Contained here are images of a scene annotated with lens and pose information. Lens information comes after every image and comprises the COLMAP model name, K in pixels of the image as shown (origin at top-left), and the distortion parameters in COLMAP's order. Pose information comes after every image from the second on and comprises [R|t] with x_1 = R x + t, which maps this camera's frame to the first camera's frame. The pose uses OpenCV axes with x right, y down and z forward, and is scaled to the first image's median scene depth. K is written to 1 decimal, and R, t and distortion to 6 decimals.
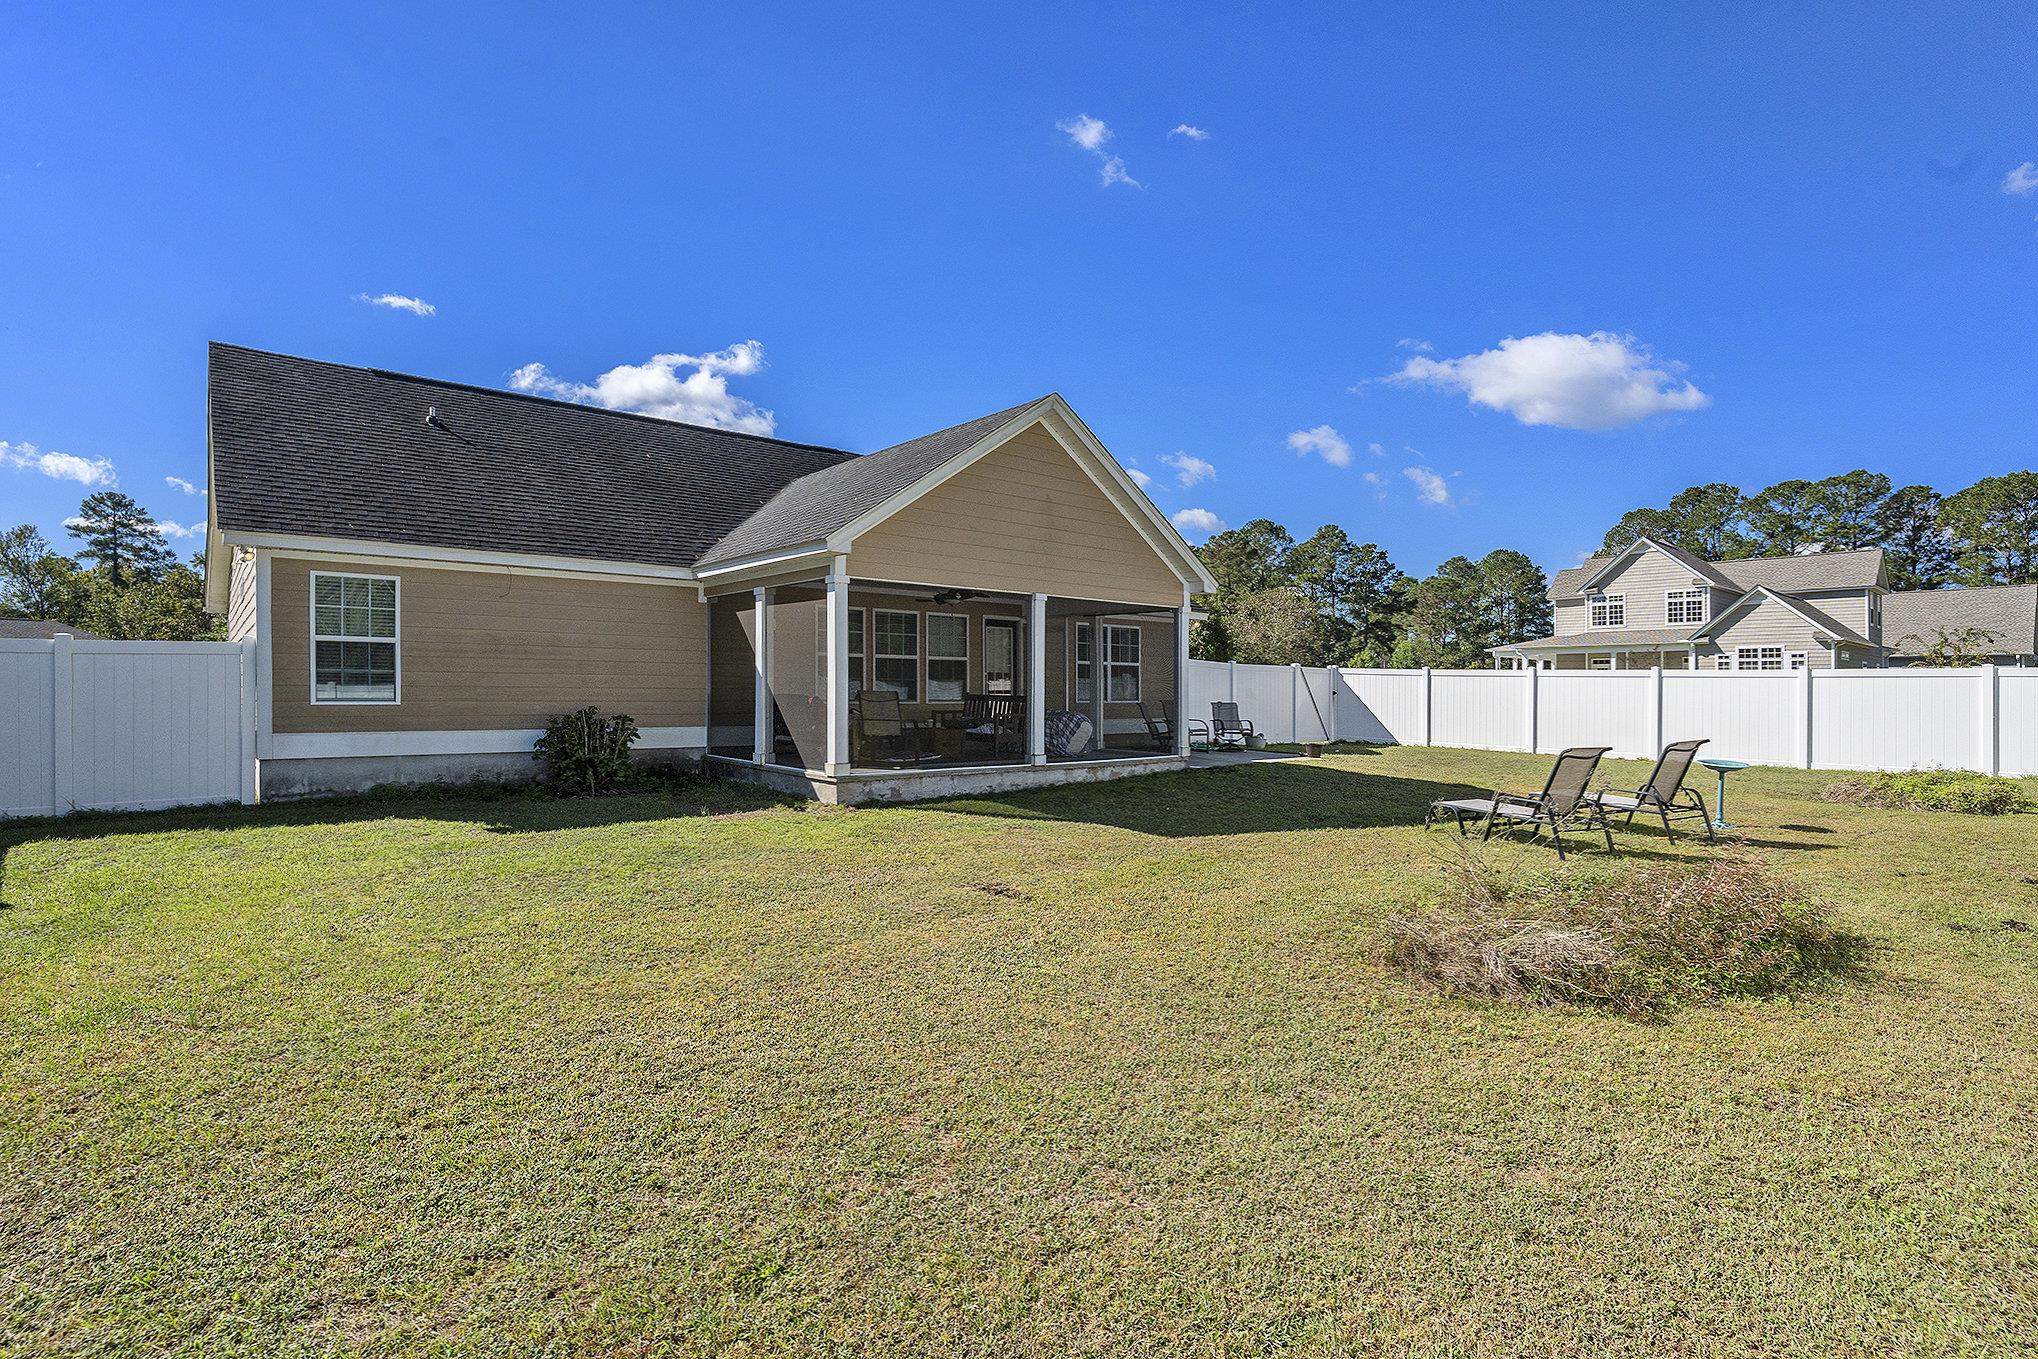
lens RADIAL K [[977.4, 0, 1019.0], [0, 977.4, 679.5], [0, 0, 1]] dist [0.001290, 0.000261]
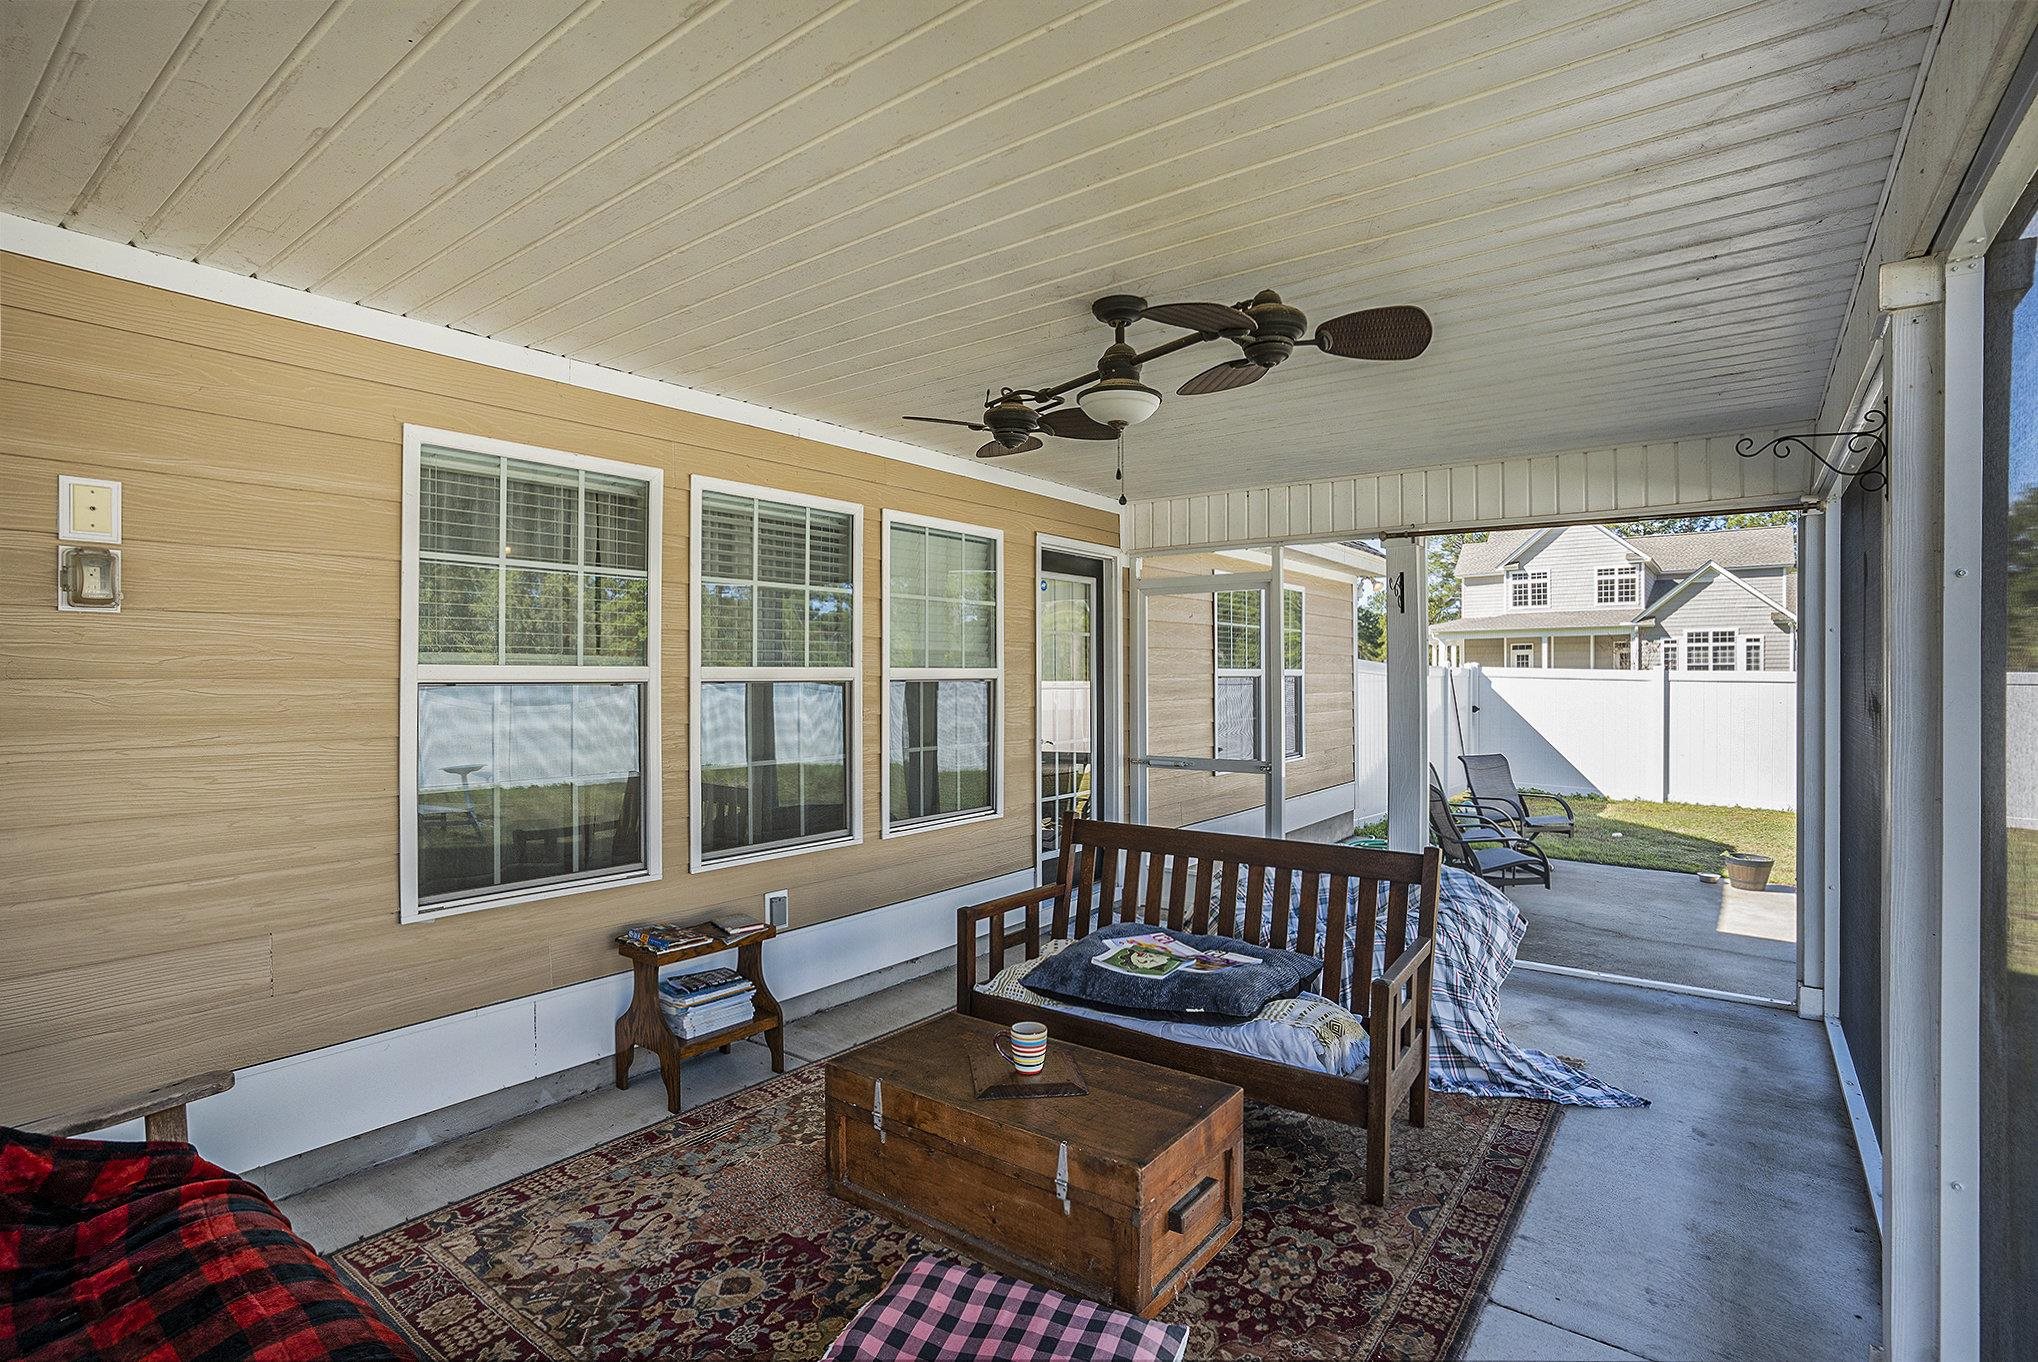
lens RADIAL K [[997.6, 0, 1019.0], [0, 997.6, 681.0], [0, 0, 1]] dist [-0.000823, -0.000077]
pose [[0.979112, -0.011741, 0.202981, -0.038606], [0.008351, 0.999811, 0.017552, -0.008227], [-0.203149, -0.015491, 0.979025, 0.237105]]
